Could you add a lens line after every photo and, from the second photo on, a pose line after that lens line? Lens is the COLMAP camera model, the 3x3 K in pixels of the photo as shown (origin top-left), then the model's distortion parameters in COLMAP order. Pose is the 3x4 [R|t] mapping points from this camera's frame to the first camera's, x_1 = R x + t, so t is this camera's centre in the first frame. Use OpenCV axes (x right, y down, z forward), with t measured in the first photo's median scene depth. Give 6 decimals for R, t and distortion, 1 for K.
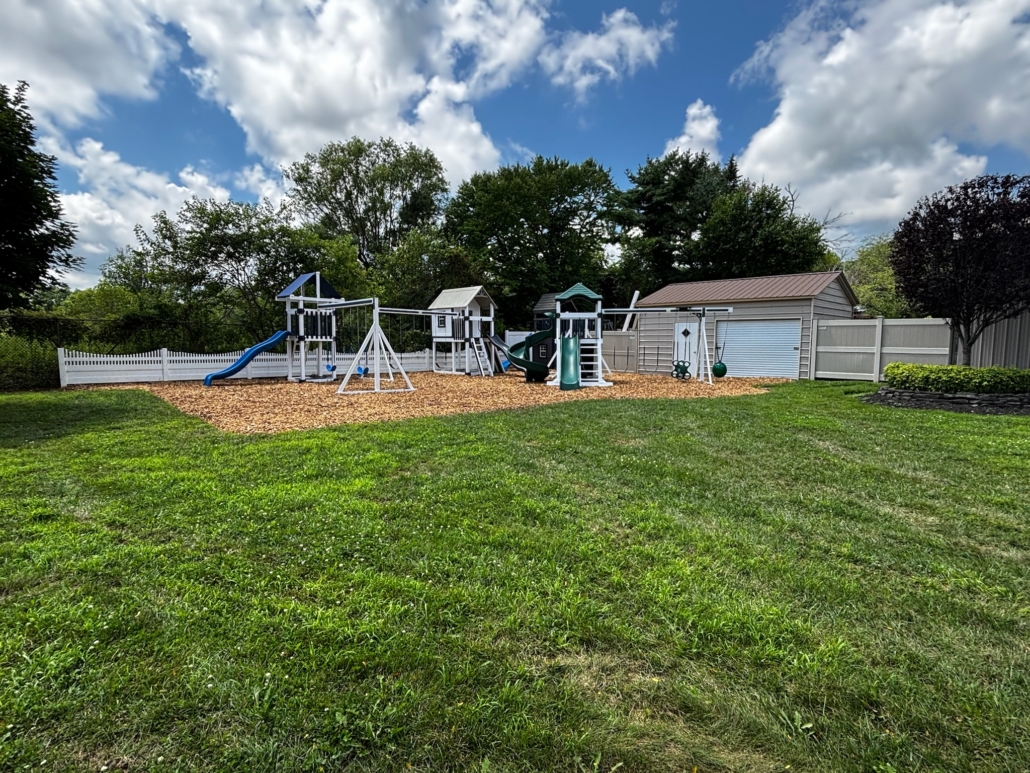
lens RADIAL K [[510.1, 0, 515.0], [0, 510.1, 386.5], [0, 0, 1]] dist [-0.000138, 0.000007]
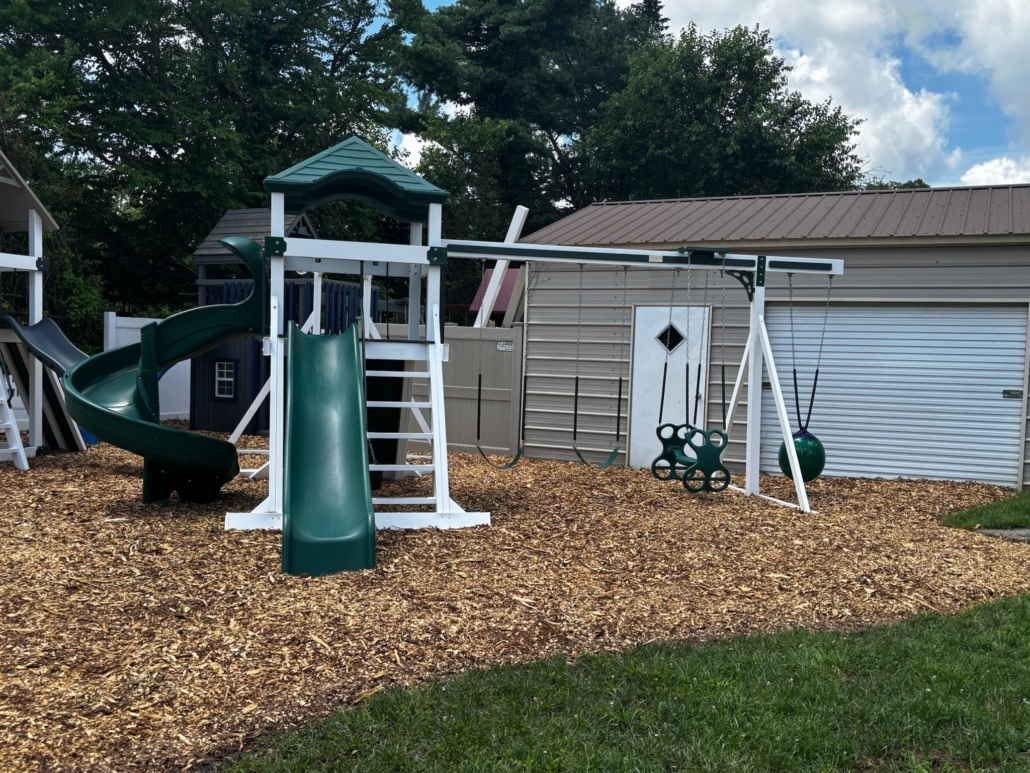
lens RADIAL K [[1005.8, 0, 515.0], [0, 1005.8, 386.5], [0, 0, 1]] dist [0.011620, -0.001900]
pose [[0.946983, 0.021317, 0.320575, 0.033967], [-0.002301, 0.998221, -0.059579, -0.036442], [-0.321275, 0.055682, 0.945347, 0.445825]]
